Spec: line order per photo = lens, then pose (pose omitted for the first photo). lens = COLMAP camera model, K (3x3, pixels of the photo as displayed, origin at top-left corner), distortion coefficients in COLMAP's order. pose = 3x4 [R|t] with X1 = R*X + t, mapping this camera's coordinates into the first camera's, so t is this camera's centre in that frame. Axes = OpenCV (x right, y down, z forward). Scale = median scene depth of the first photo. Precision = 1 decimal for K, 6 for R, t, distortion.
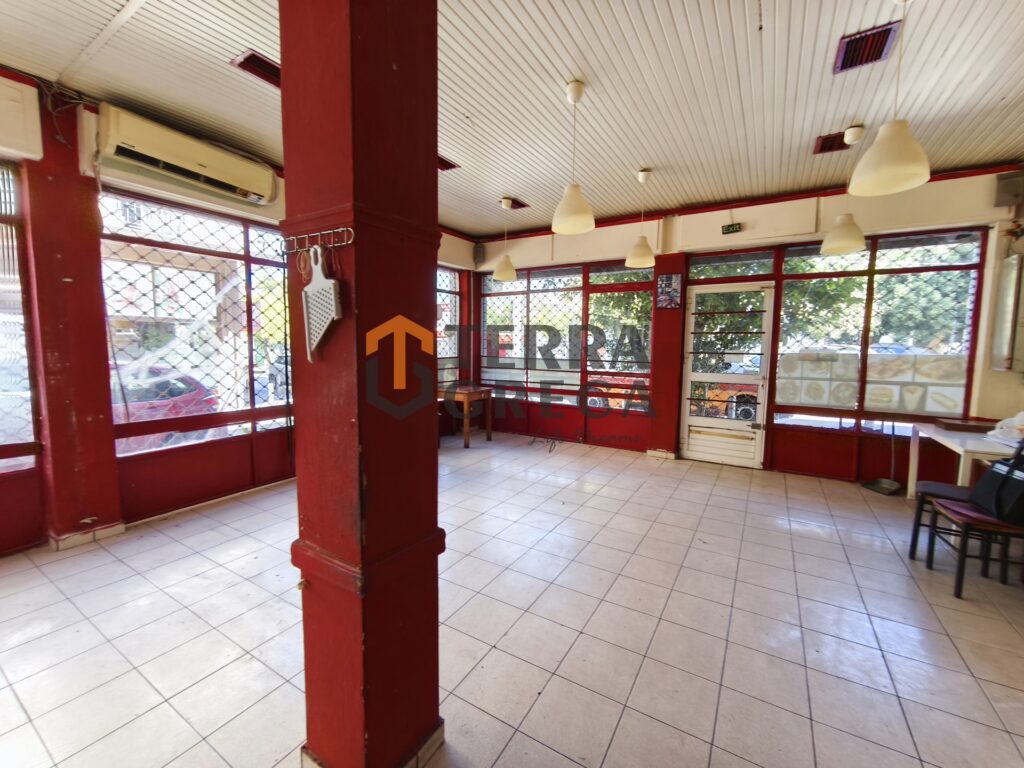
lens RADIAL K [[425.2, 0, 512.6], [0, 425.2, 384.6], [0, 0, 1]] dist [-0.004406, 0.000065]
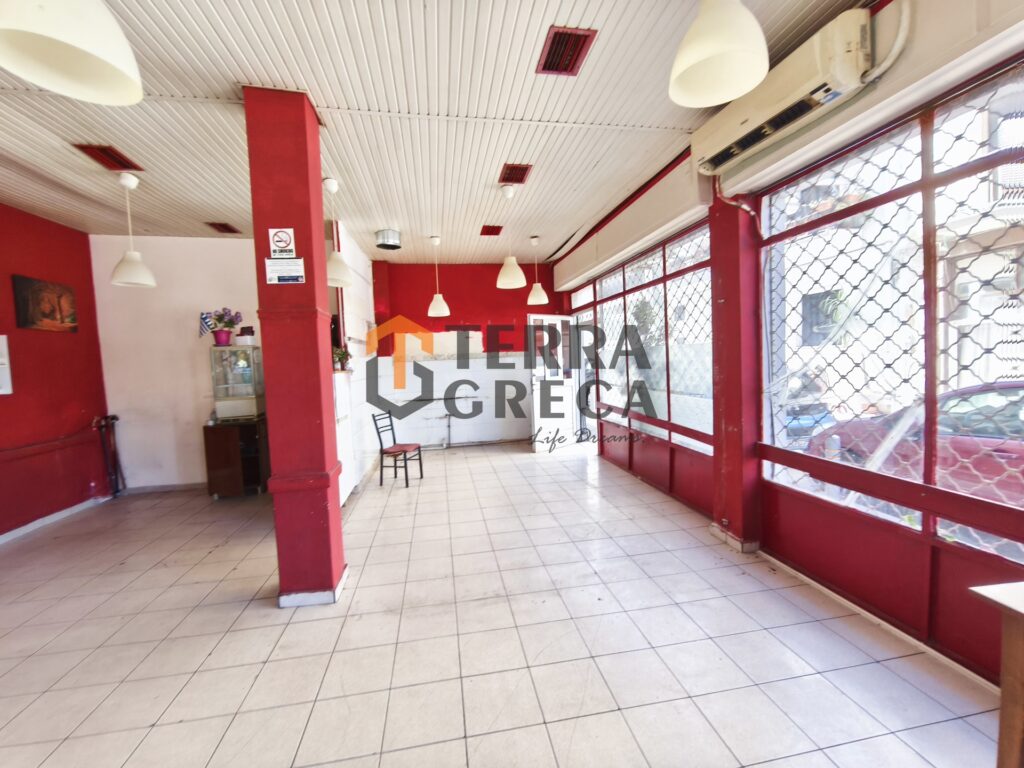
lens RADIAL K [[425.2, 0, 512.3], [0, 425.2, 385.1], [0, 0, 1]] dist [-0.004406, 0.000065]
pose [[-0.752280, 0.058008, -0.656285, 0.075991], [-0.036044, 0.991001, 0.128909, -0.113640], [0.657857, 0.120631, -0.743419, 1.104640]]
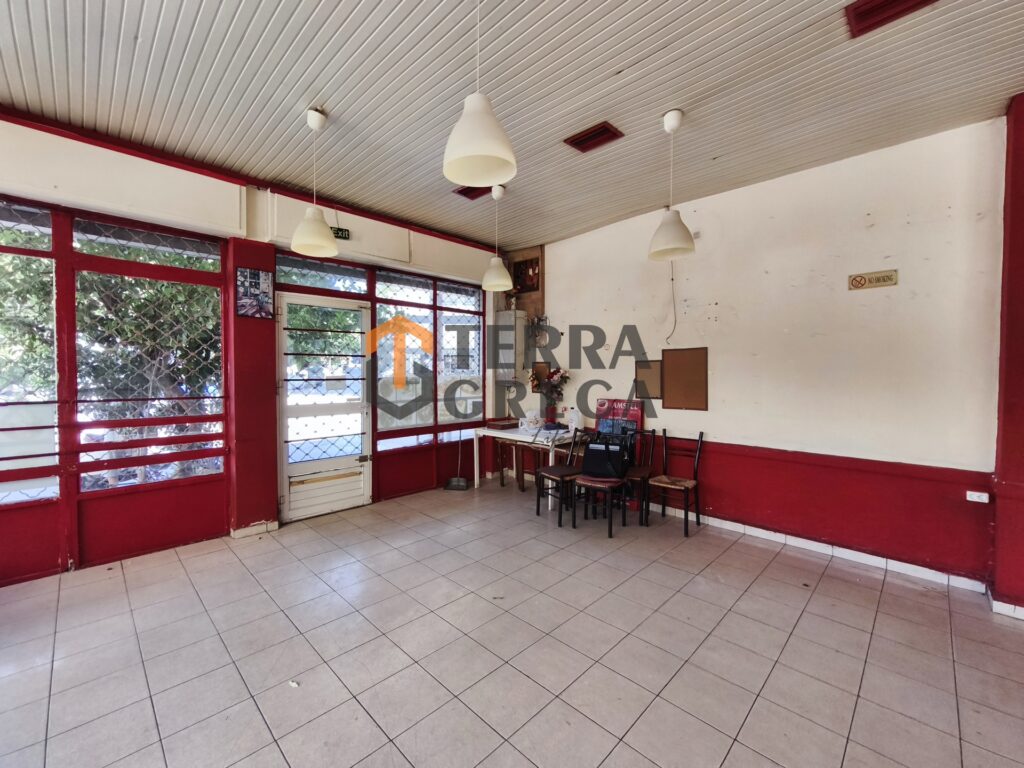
lens RADIAL K [[425.2, 0, 510.1], [0, 425.2, 382.1], [0, 0, 1]] dist [-0.004406, 0.000065]
pose [[0.230866, -0.035239, 0.972347, -0.299569], [0.092387, 0.995623, 0.014147, -0.061890], [-0.968589, 0.086567, 0.233111, 0.604814]]
